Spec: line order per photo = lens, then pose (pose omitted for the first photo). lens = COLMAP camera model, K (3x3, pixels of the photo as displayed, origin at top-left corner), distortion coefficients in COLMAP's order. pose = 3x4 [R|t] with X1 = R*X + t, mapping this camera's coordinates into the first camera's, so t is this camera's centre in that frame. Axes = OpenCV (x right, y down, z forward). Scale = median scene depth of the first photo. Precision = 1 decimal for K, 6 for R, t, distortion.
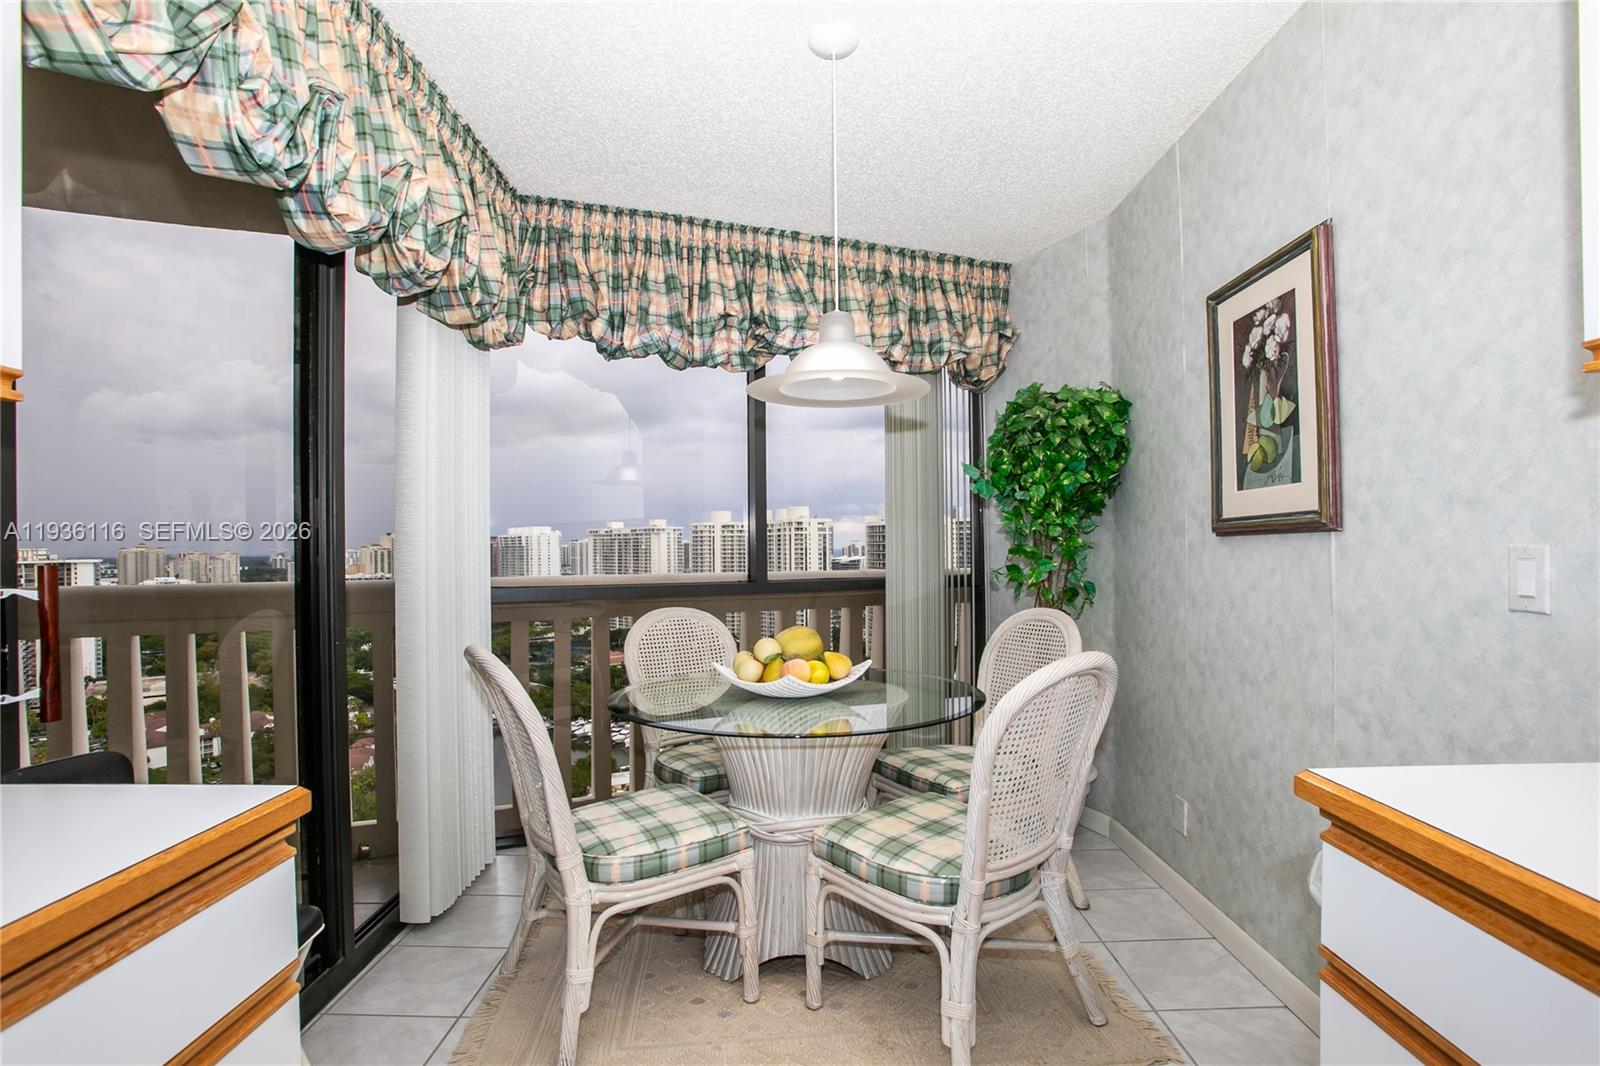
lens RADIAL K [[792.3, 0, 800.0], [0, 792.3, 533.0], [0, 0, 1]] dist [-0.082406, 0.039580]
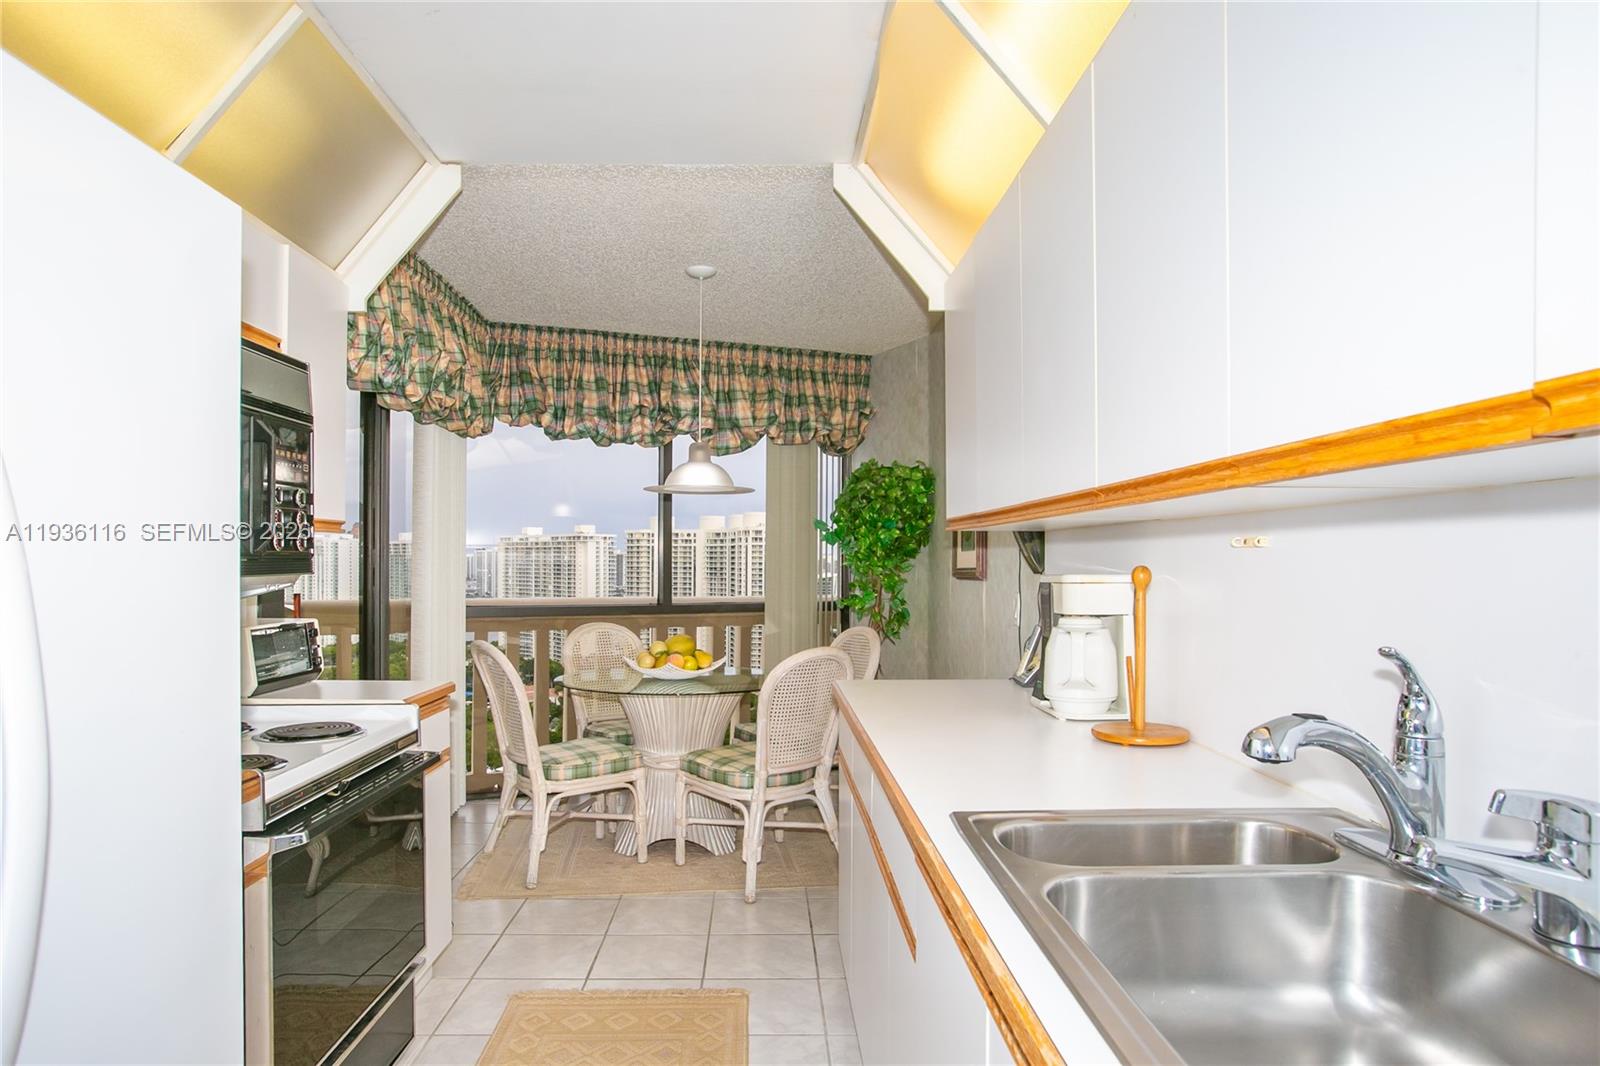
lens RADIAL K [[965.4, 0, 794.1], [0, 965.4, 557.3], [0, 0, 1]] dist [-0.070901, 0.000097]
pose [[0.999204, 0.015042, 0.036958, 0.112185], [-0.015533, 0.999794, 0.013033, -0.044735], [-0.036754, -0.013596, 0.999232, -0.661062]]
